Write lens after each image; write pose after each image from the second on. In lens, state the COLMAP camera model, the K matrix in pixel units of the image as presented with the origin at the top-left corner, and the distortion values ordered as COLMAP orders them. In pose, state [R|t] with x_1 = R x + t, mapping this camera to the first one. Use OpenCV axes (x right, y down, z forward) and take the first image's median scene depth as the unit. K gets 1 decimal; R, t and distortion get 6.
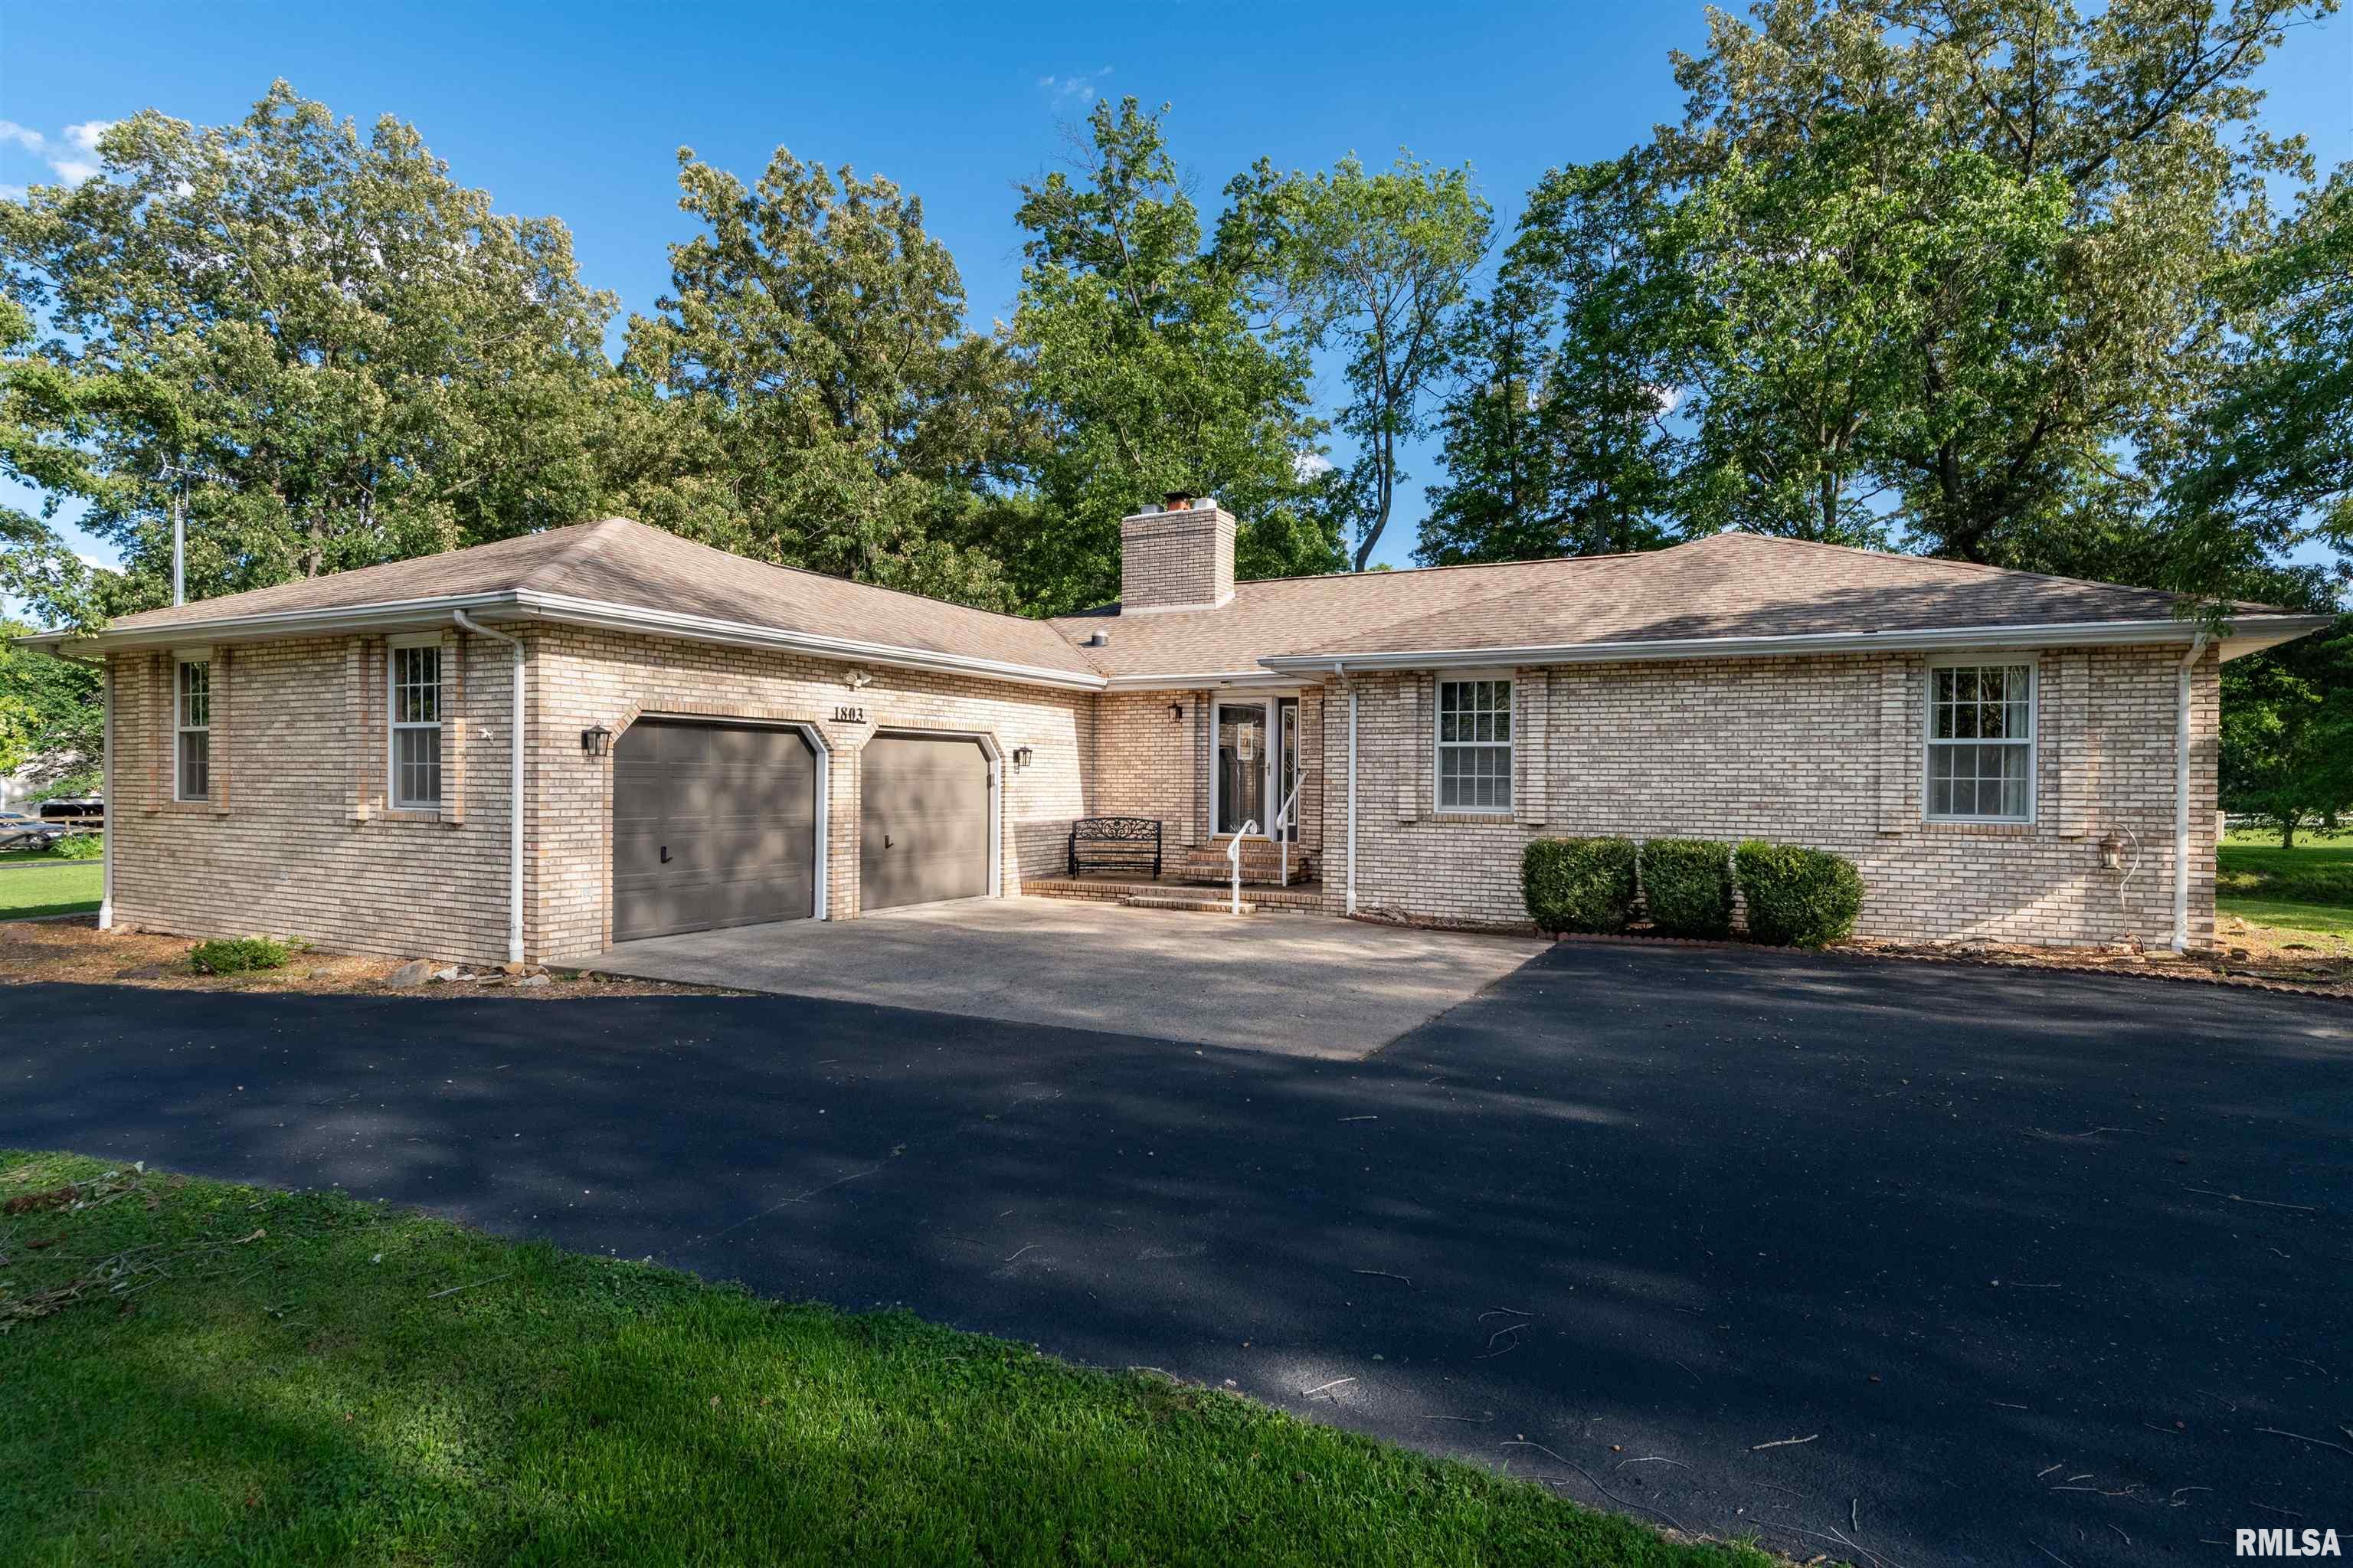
lens RADIAL K [[1226.0, 0, 1168.3], [0, 1226.0, 781.2], [0, 0, 1]] dist [-0.033922, -0.000074]
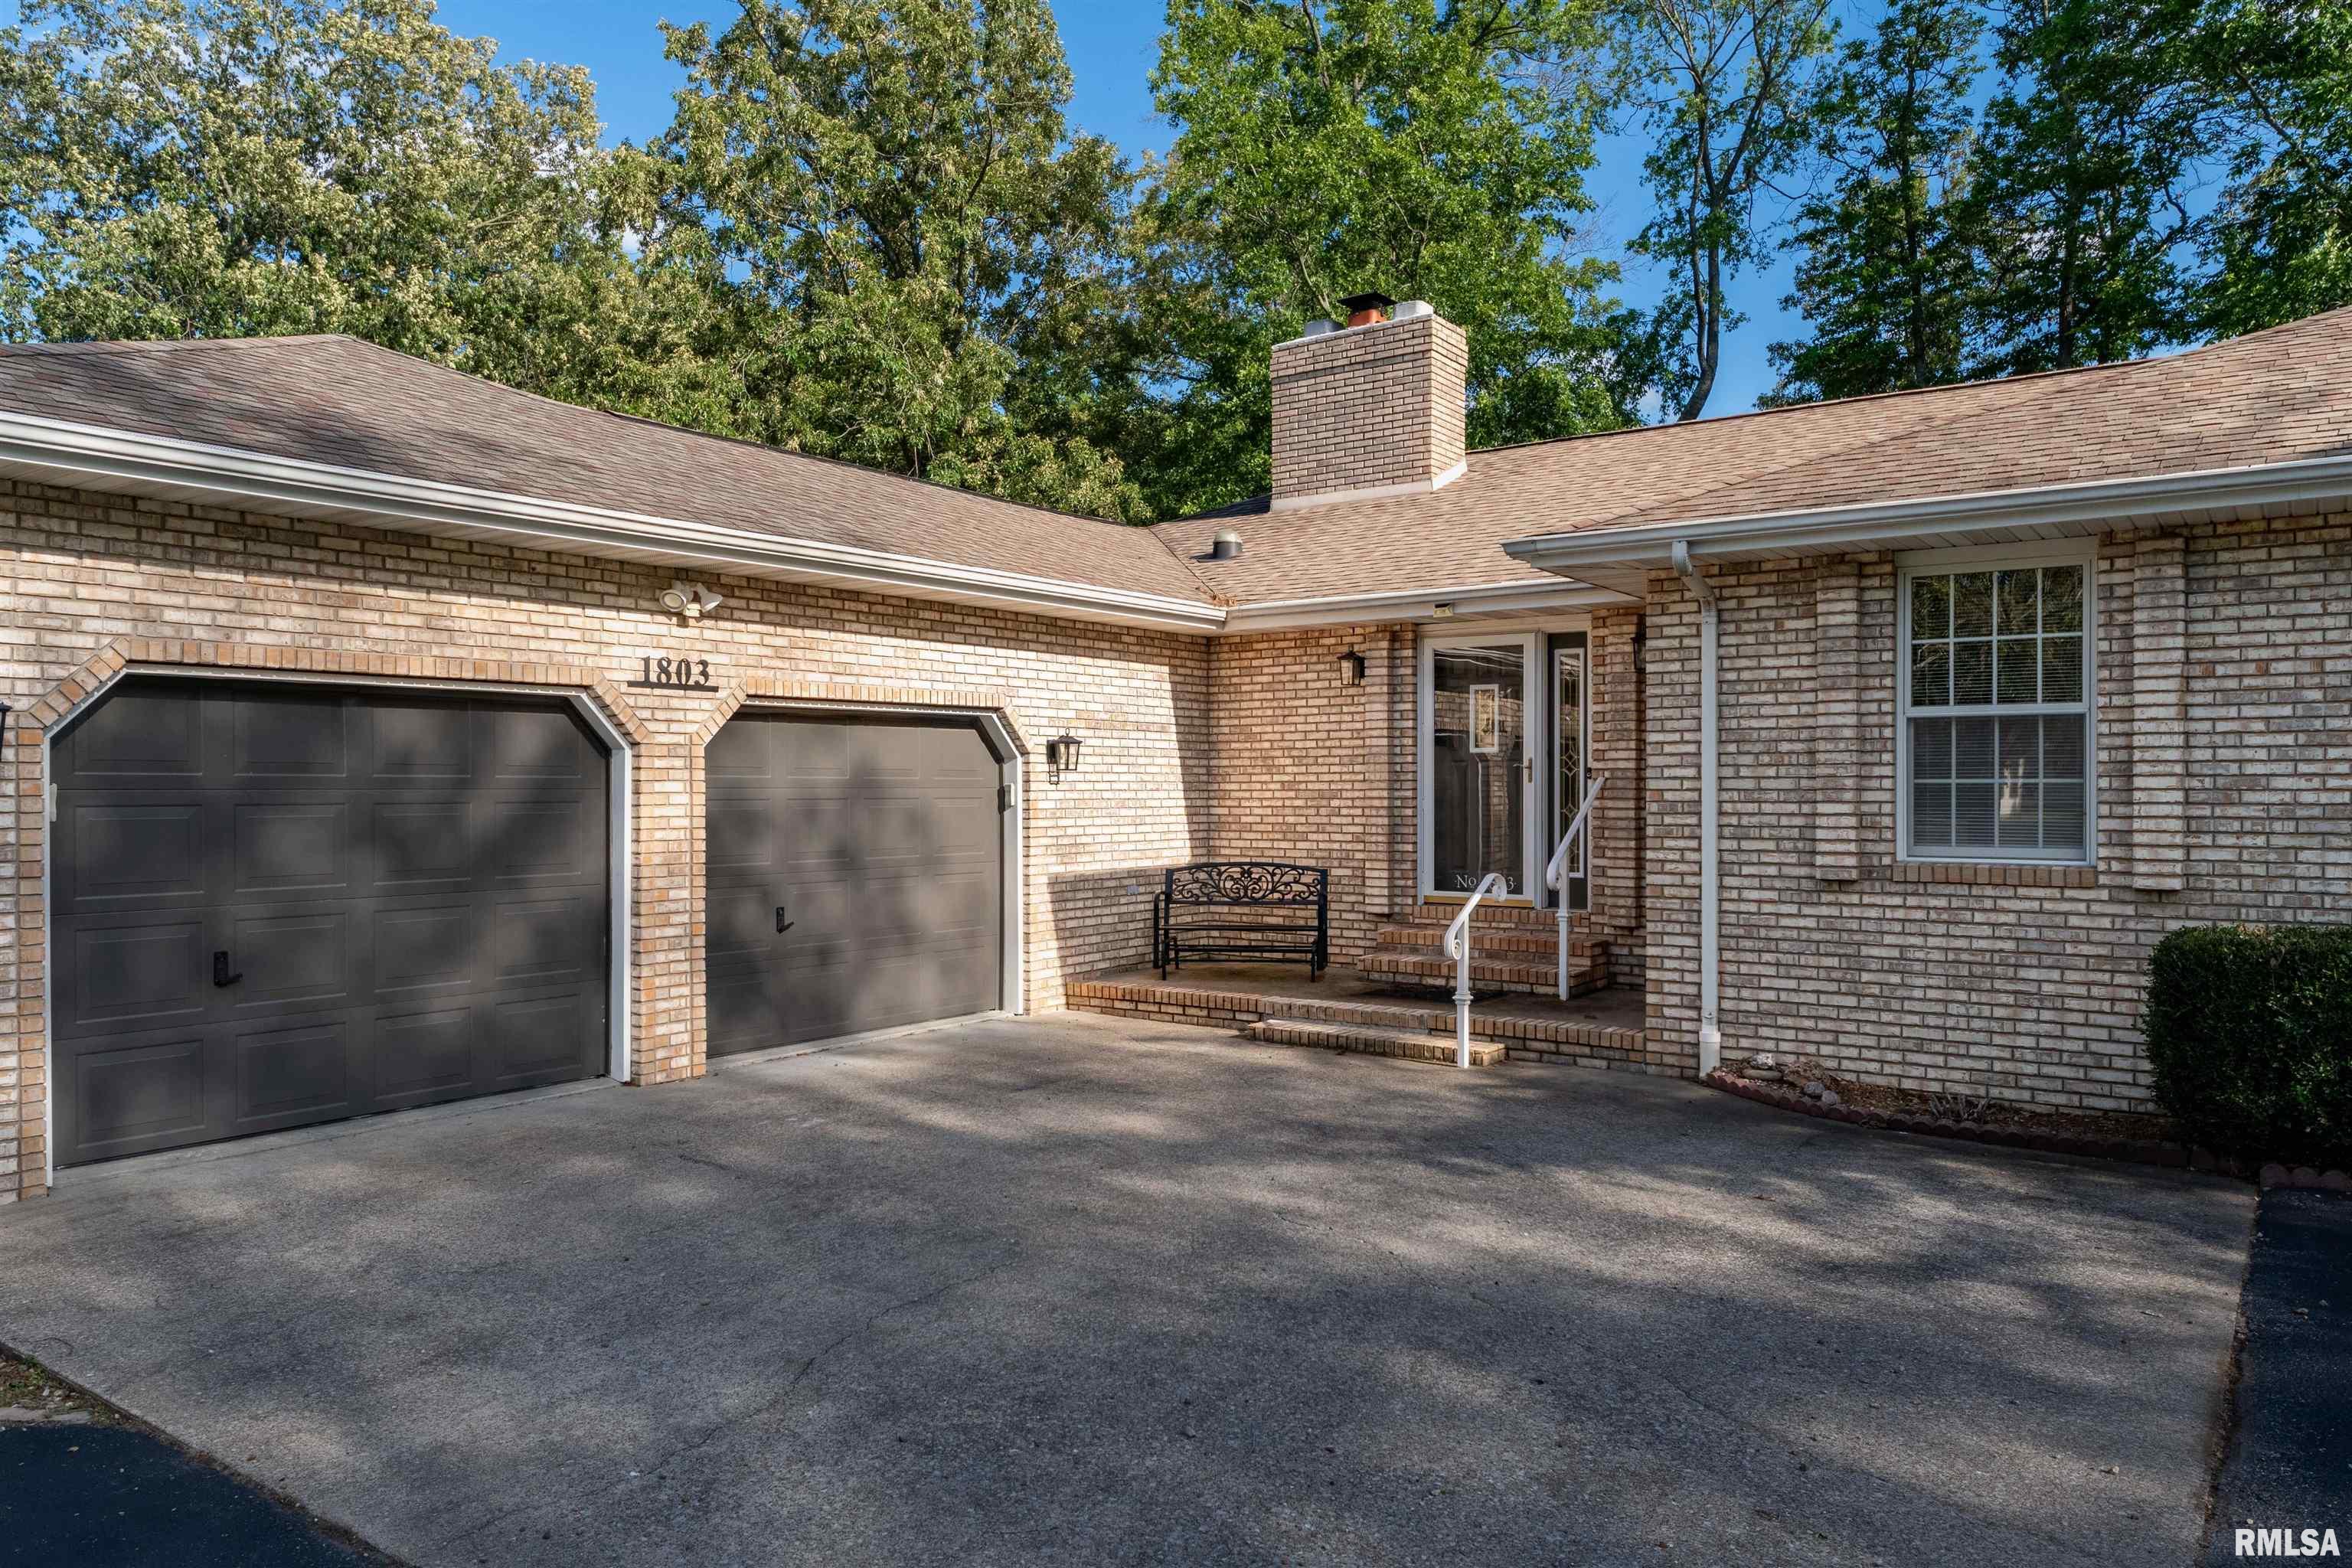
lens RADIAL K [[1551.6, 0, 1185.0], [0, 1551.6, 805.3], [0, 0, 1]] dist [-0.002920, 0.003900]
pose [[0.990410, -0.009665, -0.137822, 0.026256], [0.011393, 0.999866, 0.011759, -0.004183], [0.137690, -0.013216, 0.990387, 0.310631]]
